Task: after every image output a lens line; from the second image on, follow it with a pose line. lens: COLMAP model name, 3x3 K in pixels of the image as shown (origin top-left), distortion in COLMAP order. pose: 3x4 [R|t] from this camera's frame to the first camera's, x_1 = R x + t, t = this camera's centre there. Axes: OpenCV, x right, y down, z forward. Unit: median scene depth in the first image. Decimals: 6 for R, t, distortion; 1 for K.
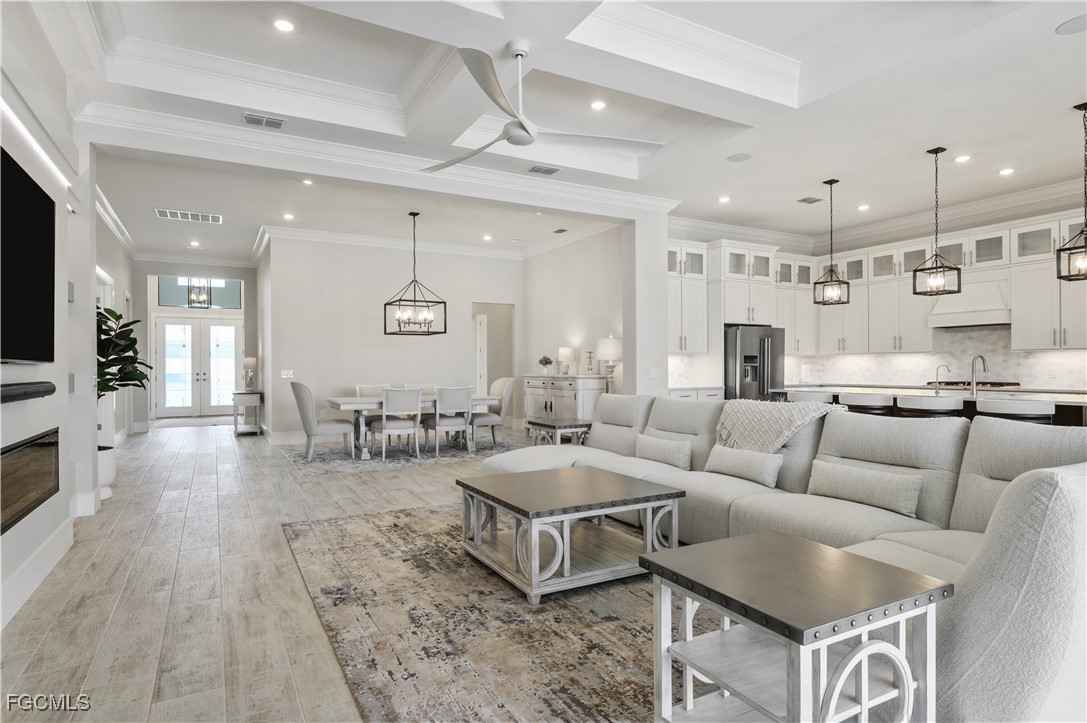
lens RADIAL K [[584.0, 0, 527.9], [0, 584.0, 376.3], [0, 0, 1]] dist [0.003683, -0.001235]
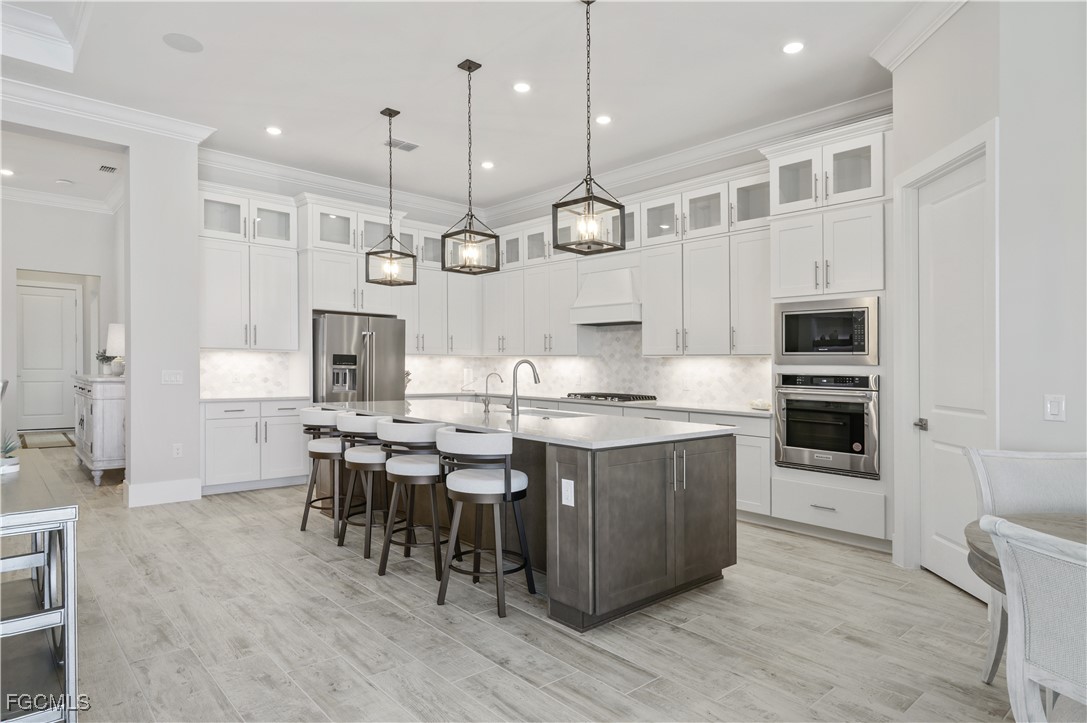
lens RADIAL K [[618.7, 0, 532.3], [0, 618.7, 381.2], [0, 0, 1]] dist [0.002430, 0.000213]
pose [[0.973993, 0.014061, 0.226143, 0.431433], [-0.016319, 0.999834, 0.008120, -0.012031], [-0.225991, -0.011599, 0.974060, 0.185267]]
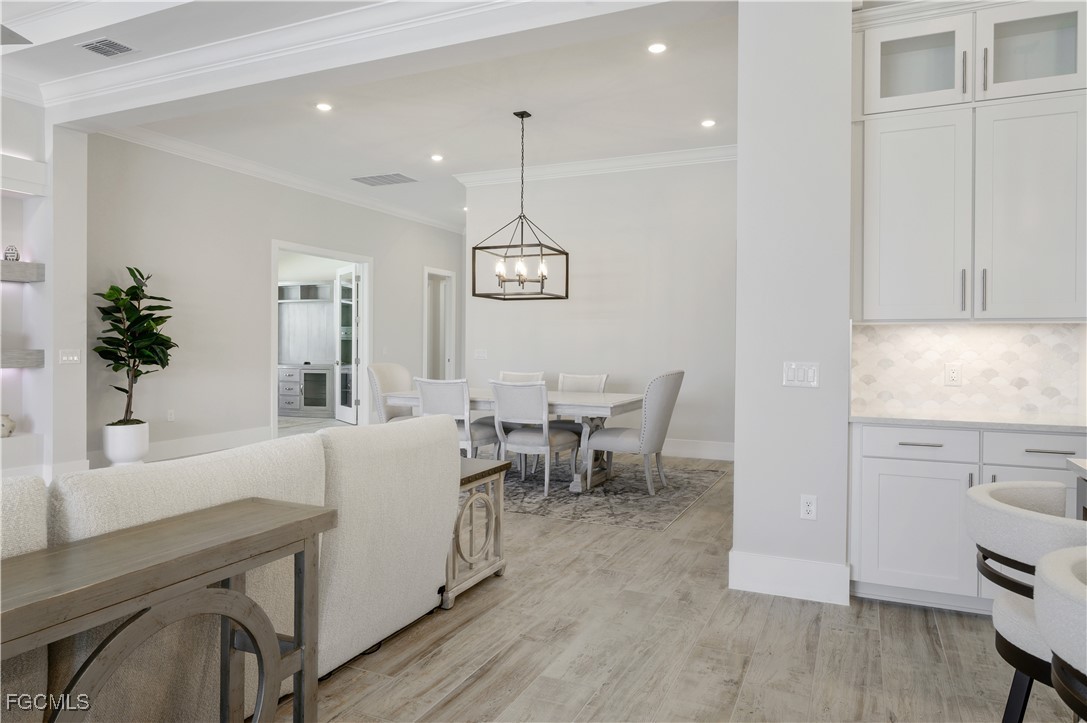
lens RADIAL K [[678.0, 0, 562.0], [0, 678.0, 348.0], [0, 0, 1]] dist [0.001402, -0.002362]
pose [[0.624607, 0.015142, -0.780792, 0.428053], [-0.025162, 0.999683, -0.000742, -0.015902], [0.780533, 0.020110, 0.624790, 0.557059]]
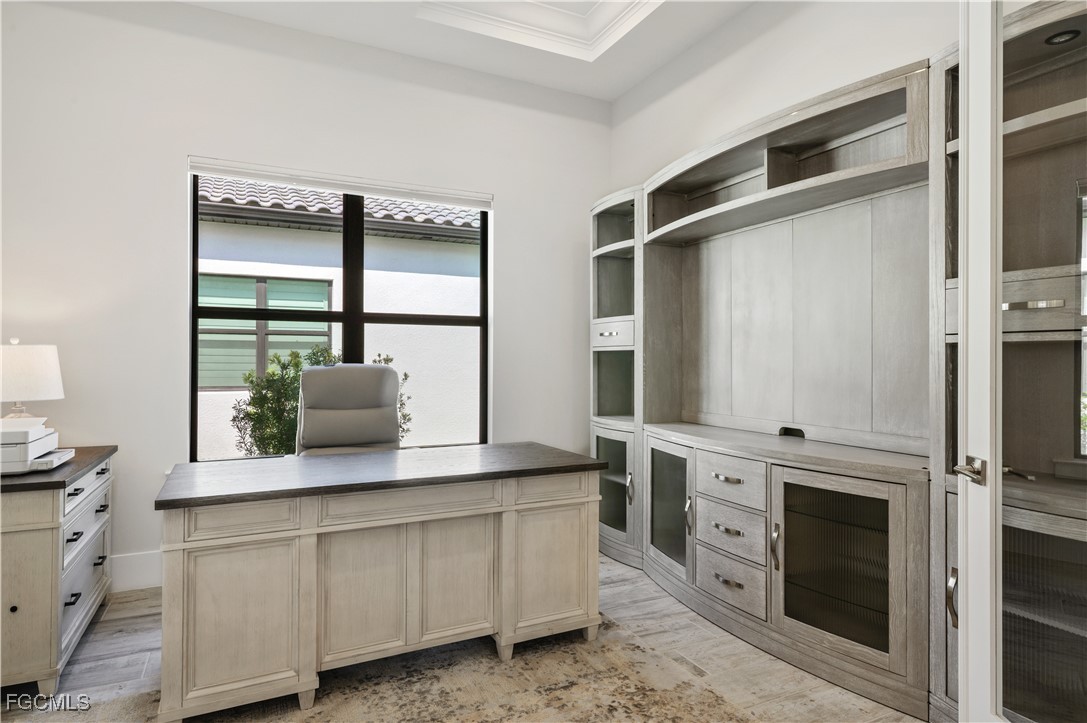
lens RADIAL K [[599.3, 0, 543.5], [0, 599.3, 361.5], [0, 0, 1]] dist [0.013457, -0.000445]
pose [[-0.045244, 0.008382, -0.998941, -0.646782], [-0.019111, 0.999775, 0.009254, -0.014410], [0.998793, 0.019510, -0.045073, 0.894995]]
